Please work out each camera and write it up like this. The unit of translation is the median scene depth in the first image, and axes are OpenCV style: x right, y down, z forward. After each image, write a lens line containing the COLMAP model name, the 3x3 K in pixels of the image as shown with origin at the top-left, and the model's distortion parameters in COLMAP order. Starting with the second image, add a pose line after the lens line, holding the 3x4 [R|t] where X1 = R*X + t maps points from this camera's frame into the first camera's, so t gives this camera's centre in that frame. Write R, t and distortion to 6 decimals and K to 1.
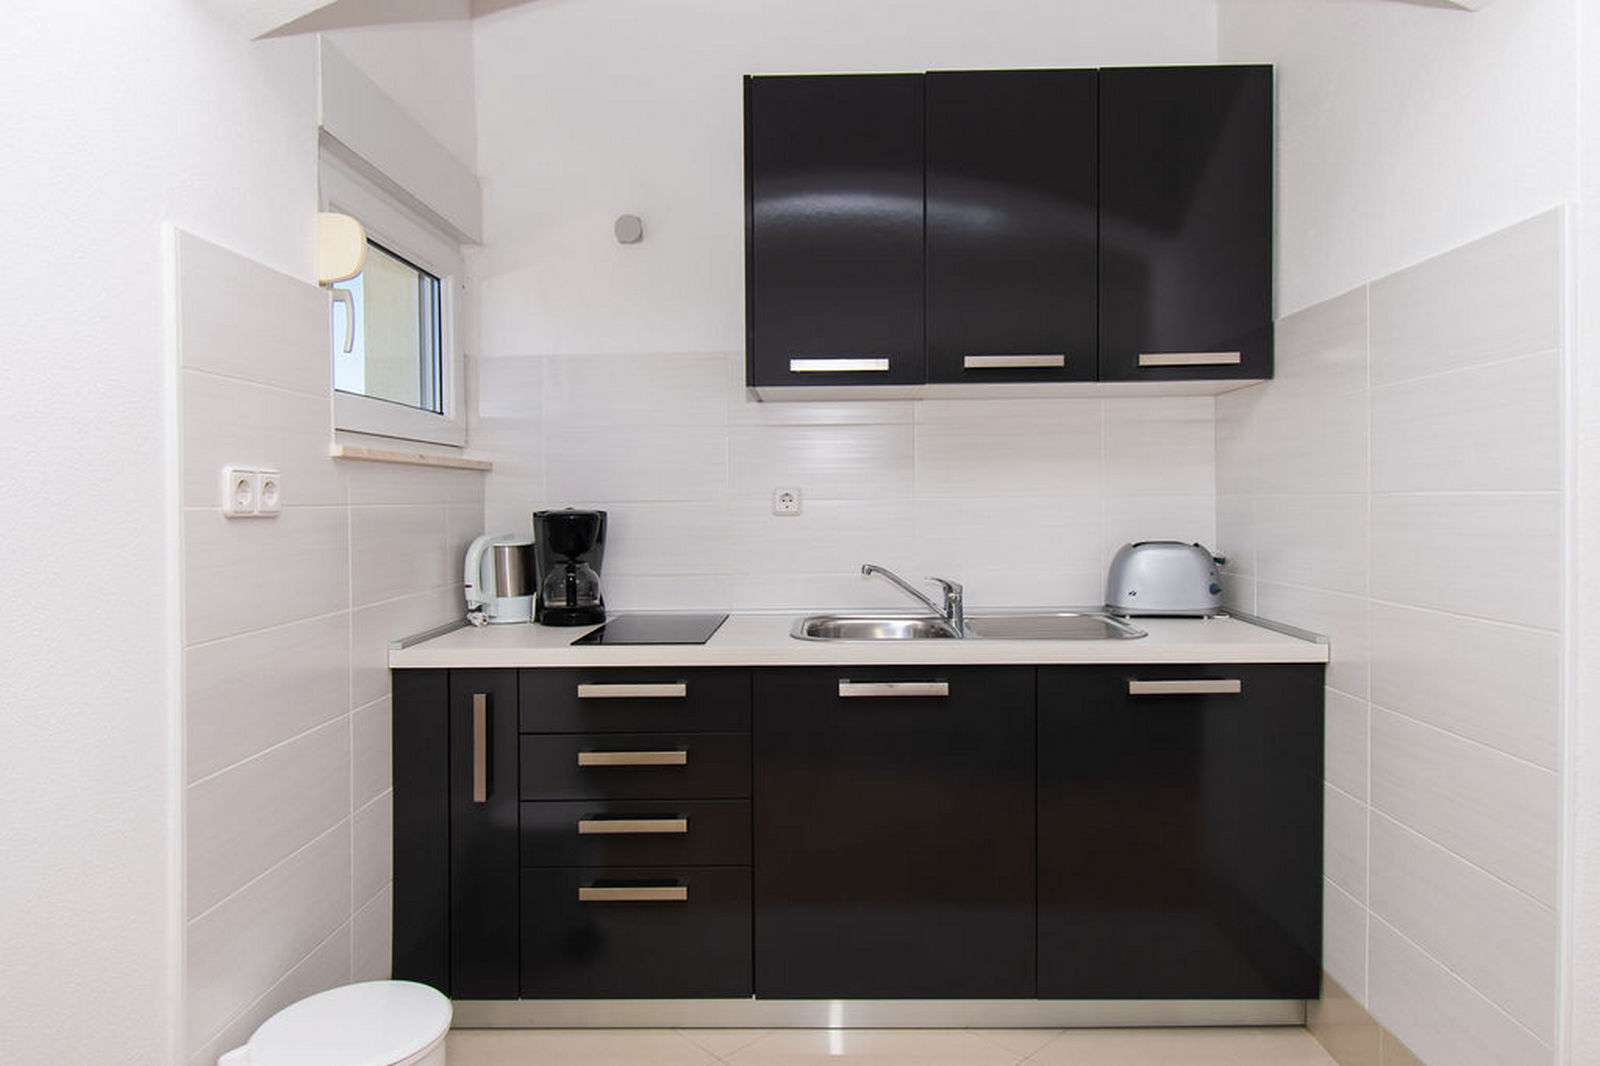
lens RADIAL K [[1006.7, 0, 848.1], [0, 1006.7, 486.9], [0, 0, 1]] dist [-0.004776, -0.022808]
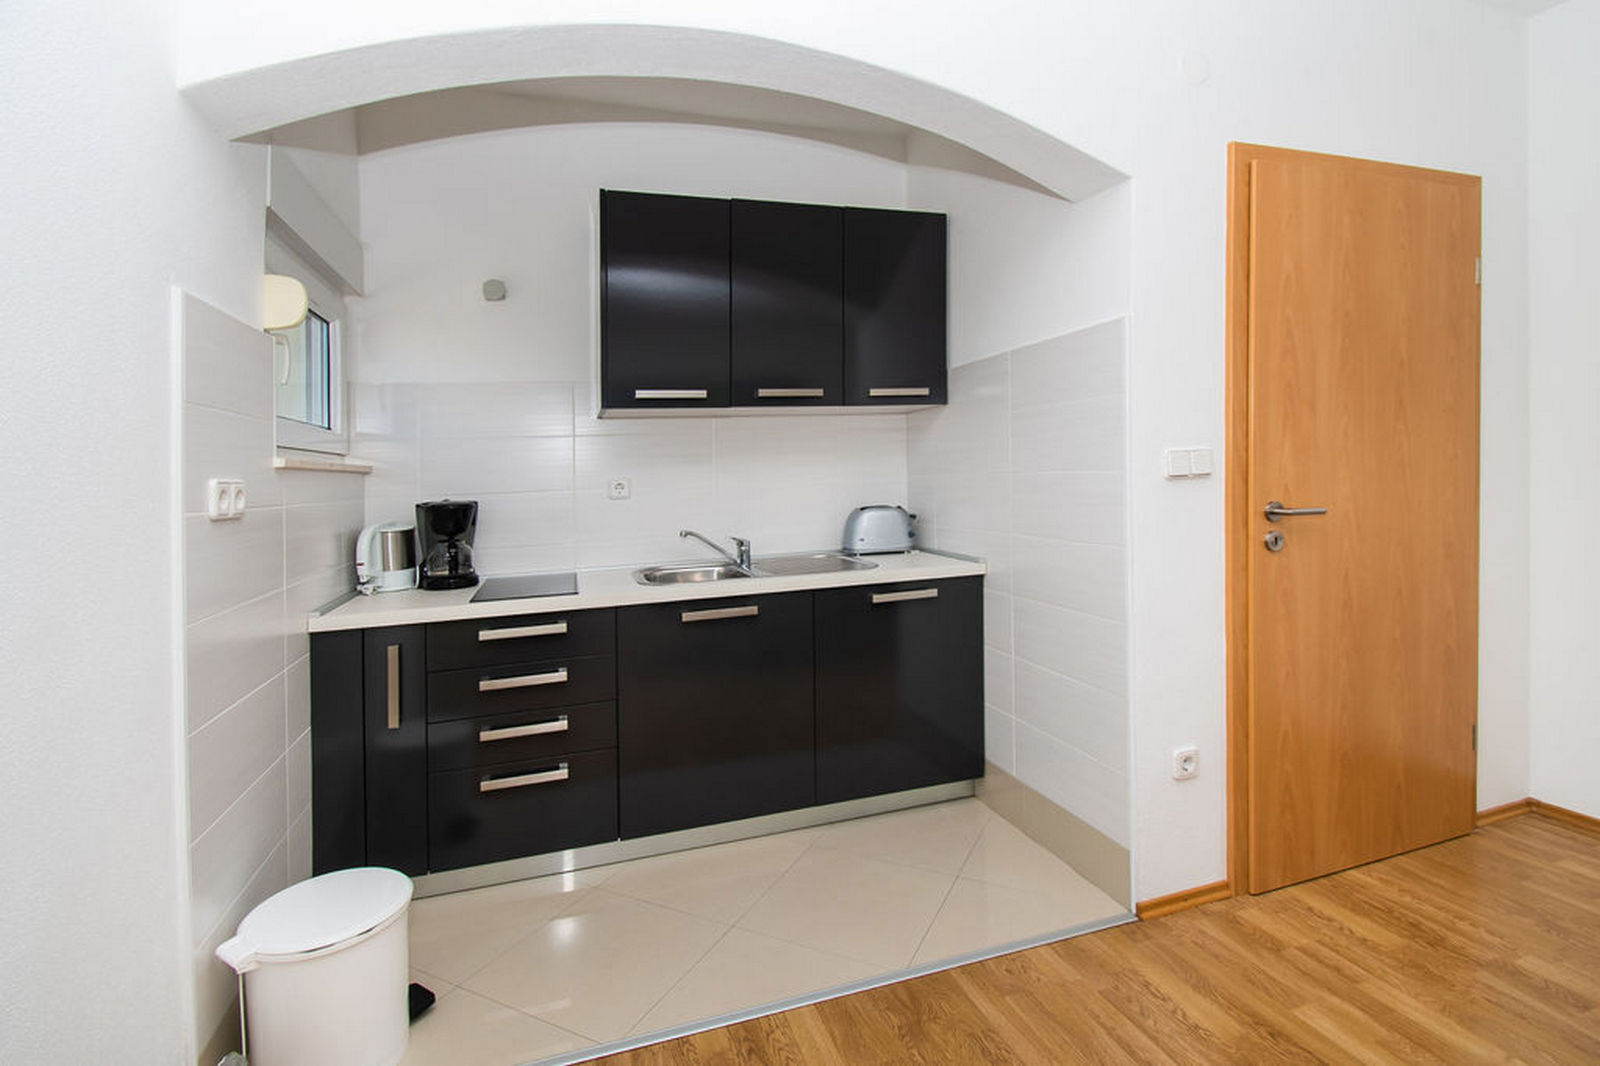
lens RADIAL K [[712.7, 0, 827.1], [0, 712.7, 476.0], [0, 0, 1]] dist [-0.005367, -0.005452]
pose [[0.954353, -0.030559, 0.297114, -0.101987], [0.028263, 0.999528, 0.012019, -0.009045], [-0.297341, -0.003073, 0.954766, -0.047541]]
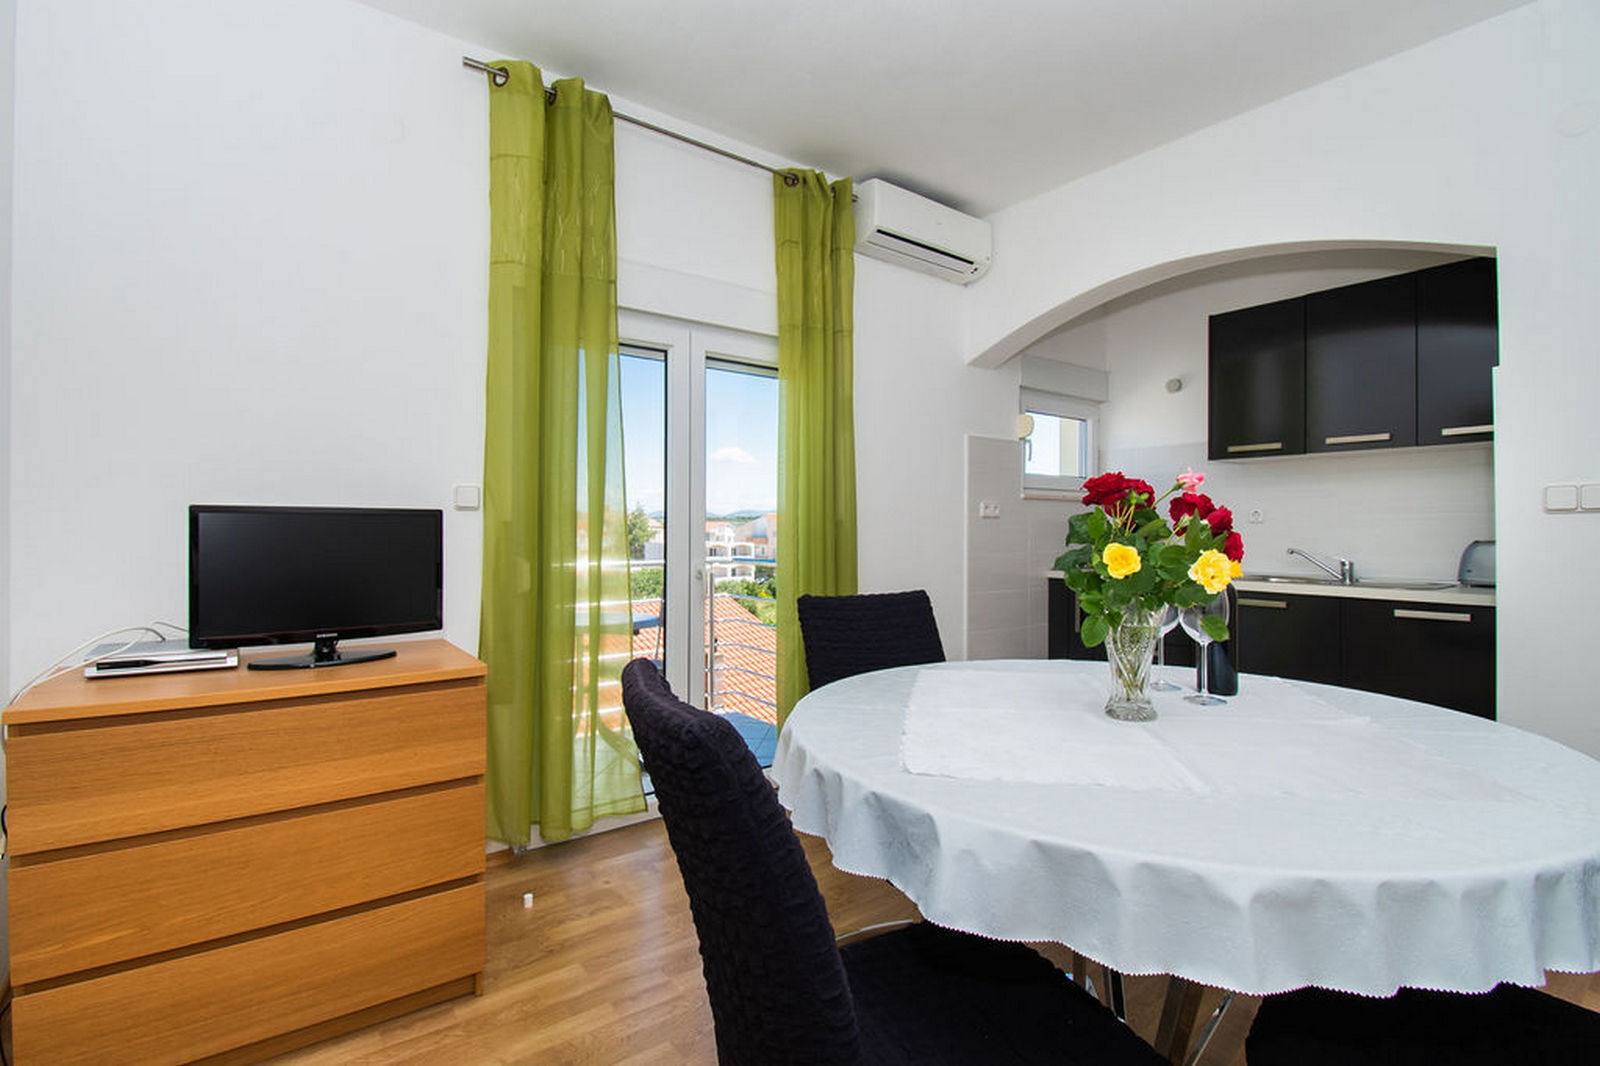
lens RADIAL K [[712.7, 0, 794.6], [0, 712.7, 548.3], [0, 0, 1]] dist [-0.005367, -0.005452]
pose [[0.578610, 0.030153, -0.815047, 0.653294], [-0.004071, 0.999411, 0.034083, 0.038787], [0.815594, -0.016402, 0.578392, -0.602850]]
